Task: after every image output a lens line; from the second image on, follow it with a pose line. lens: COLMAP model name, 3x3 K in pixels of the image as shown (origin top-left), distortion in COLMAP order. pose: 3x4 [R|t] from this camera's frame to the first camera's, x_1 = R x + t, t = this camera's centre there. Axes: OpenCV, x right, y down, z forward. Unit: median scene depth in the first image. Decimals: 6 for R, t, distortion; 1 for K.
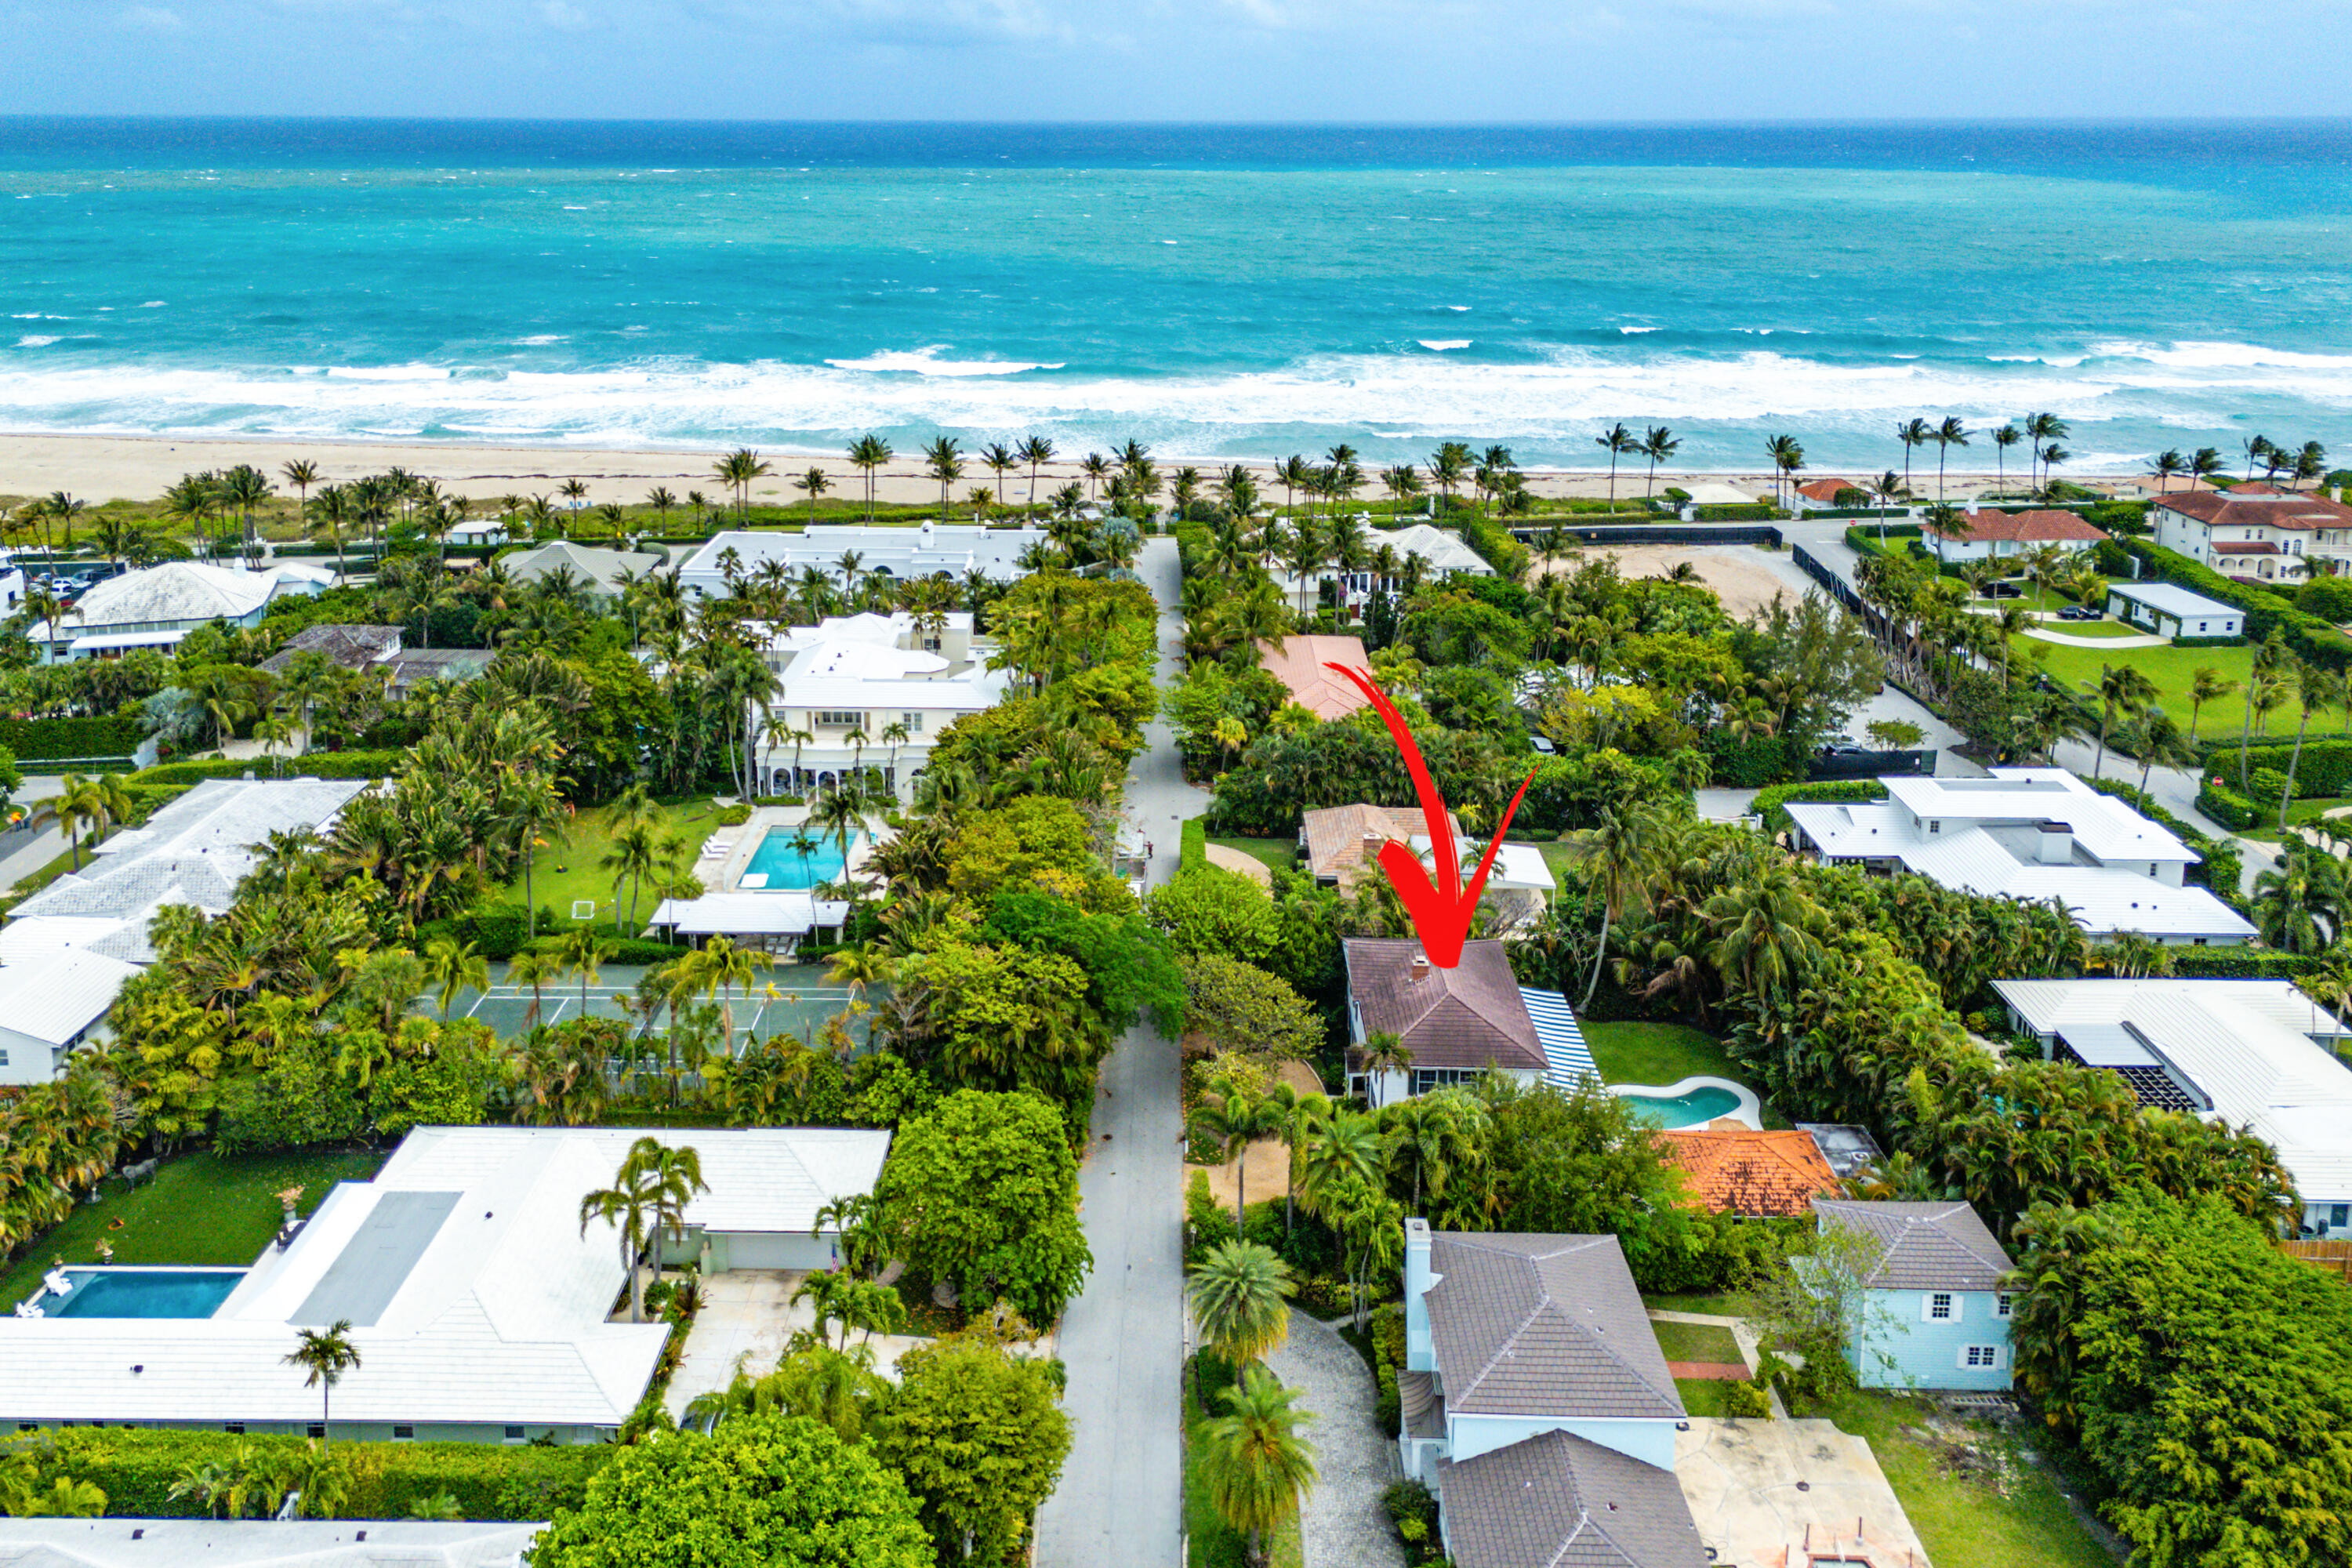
lens RADIAL K [[1716.8, 0, 1172.1], [0, 1716.8, 784.0], [0, 0, 1]] dist [0.037088, -0.031666]
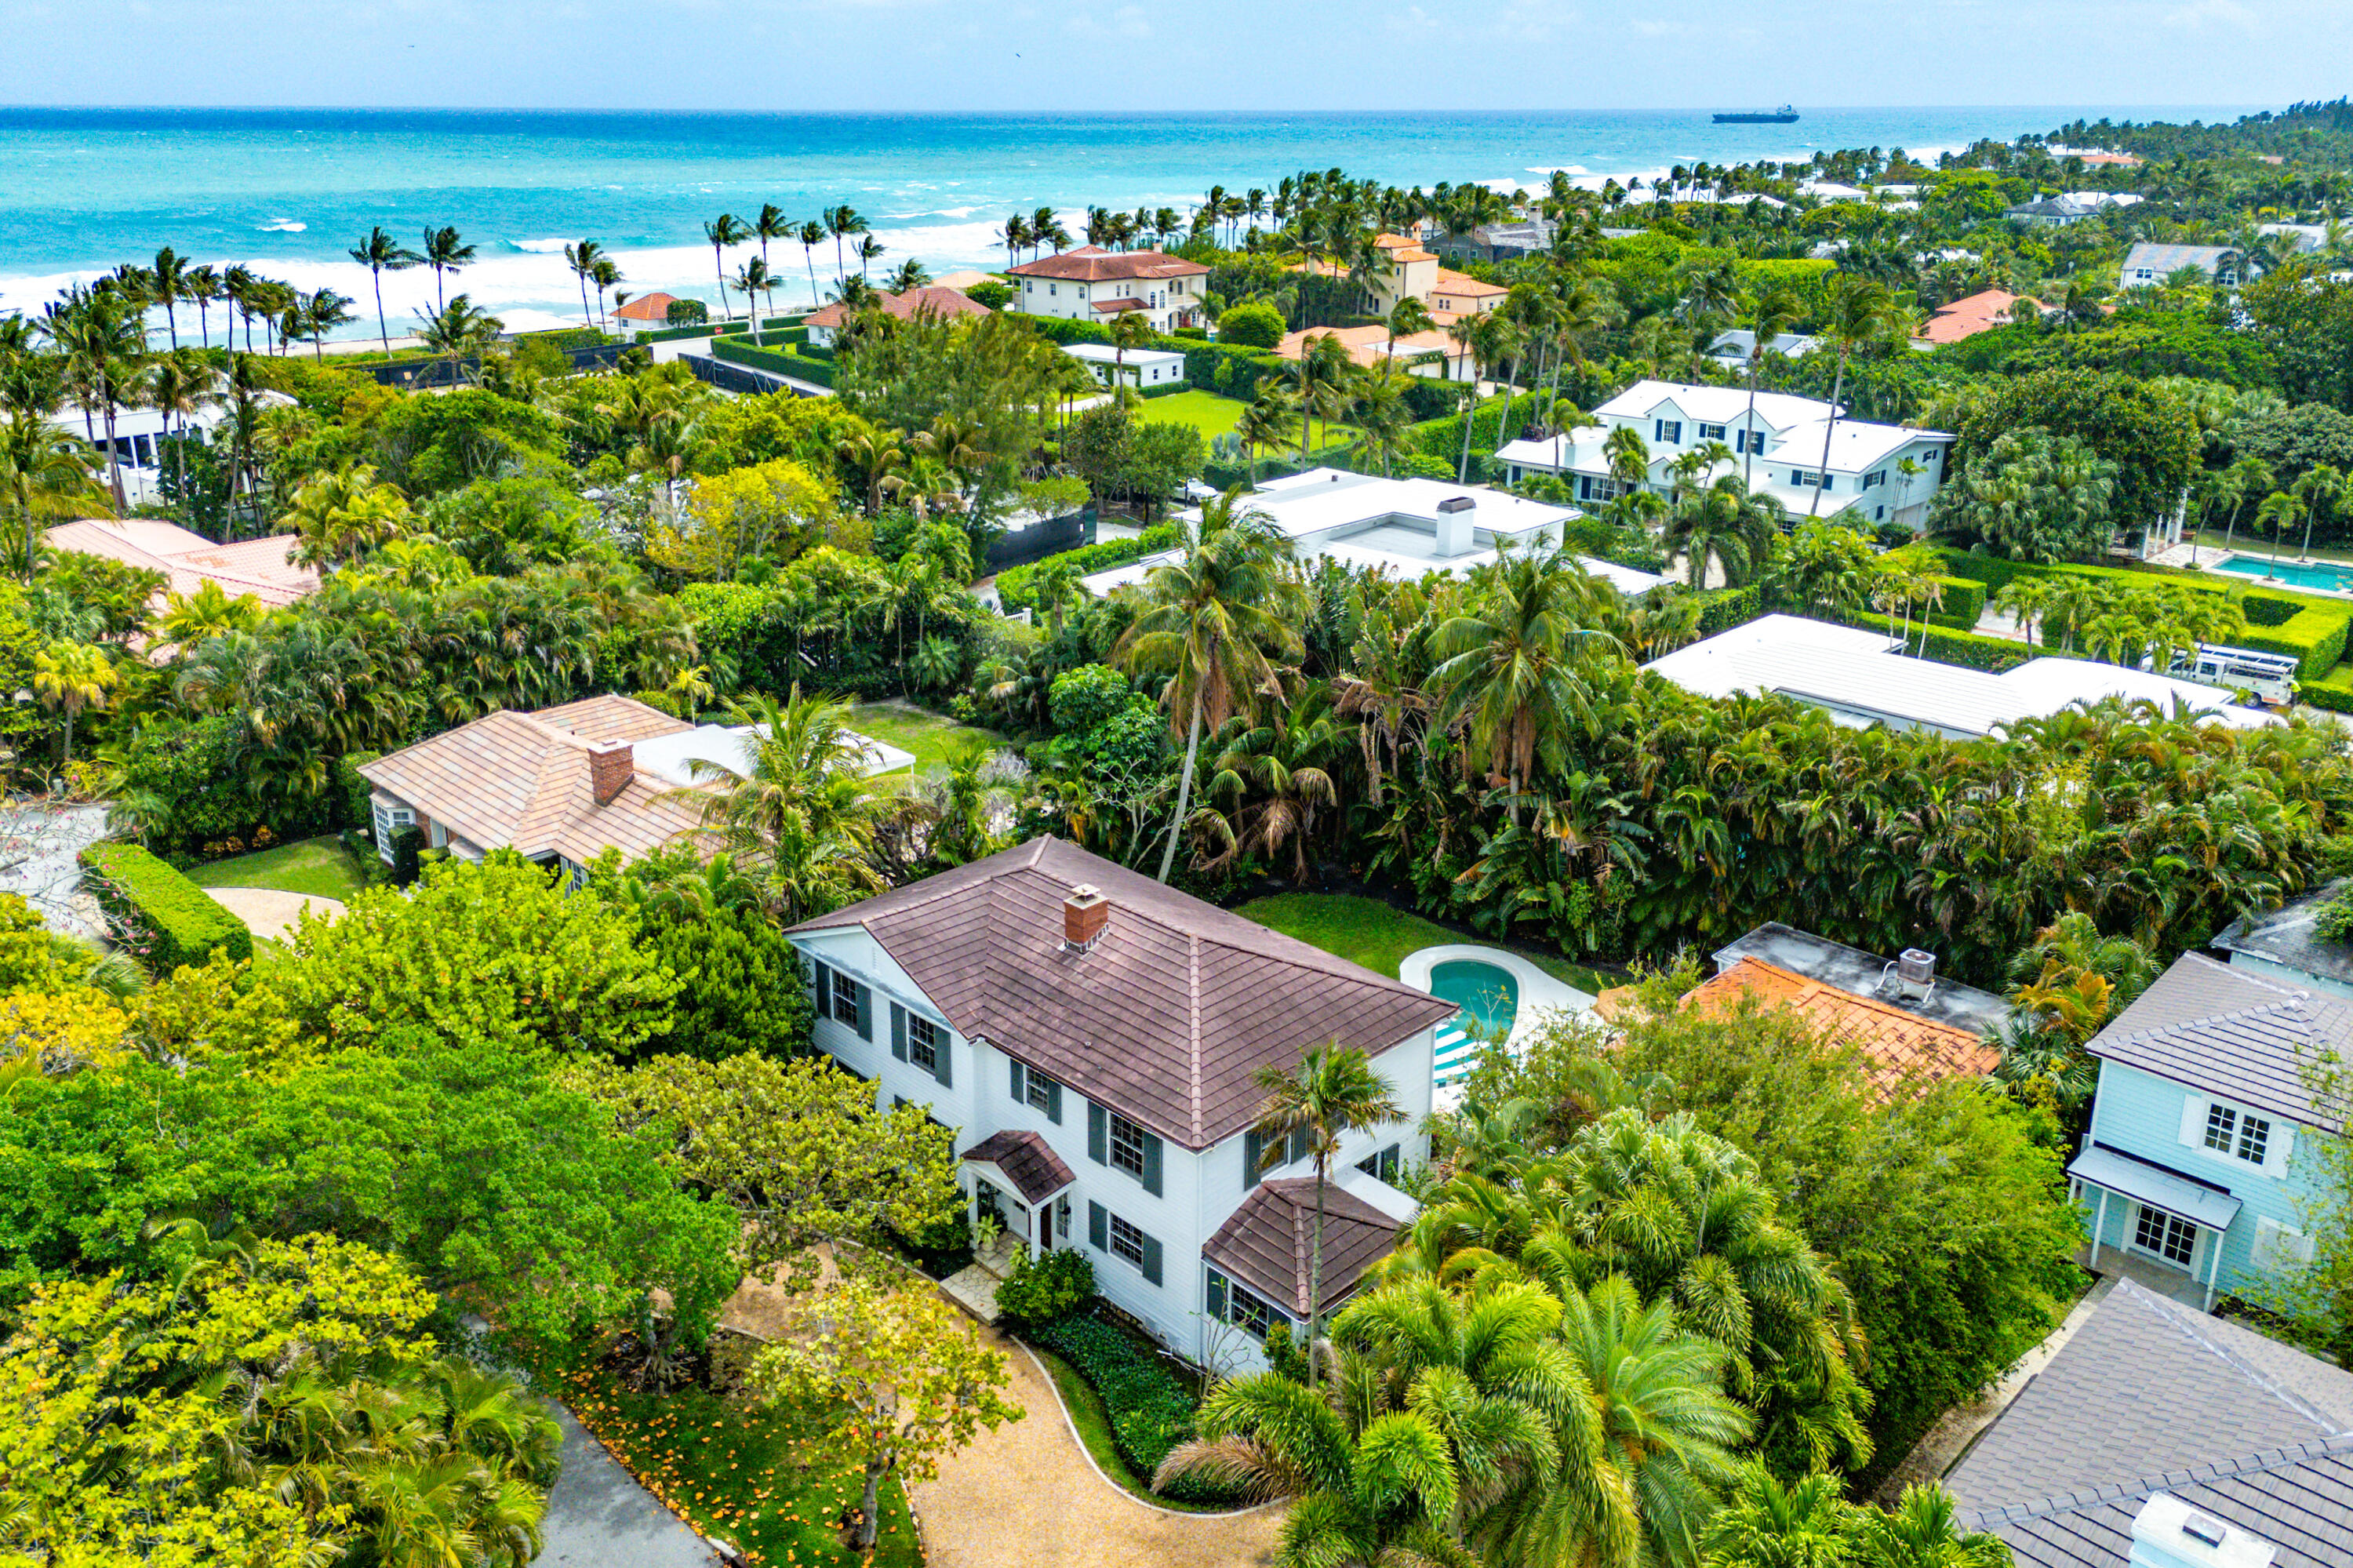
lens RADIAL K [[1742.7, 0, 1168.0], [0, 1742.7, 787.0], [0, 0, 1]] dist [0.029161, 0.001083]
pose [[0.706963, -0.259995, 0.657728, -0.063278], [0.246862, 0.962202, 0.115010, 0.014457], [-0.662769, 0.081060, 0.744424, 0.325308]]
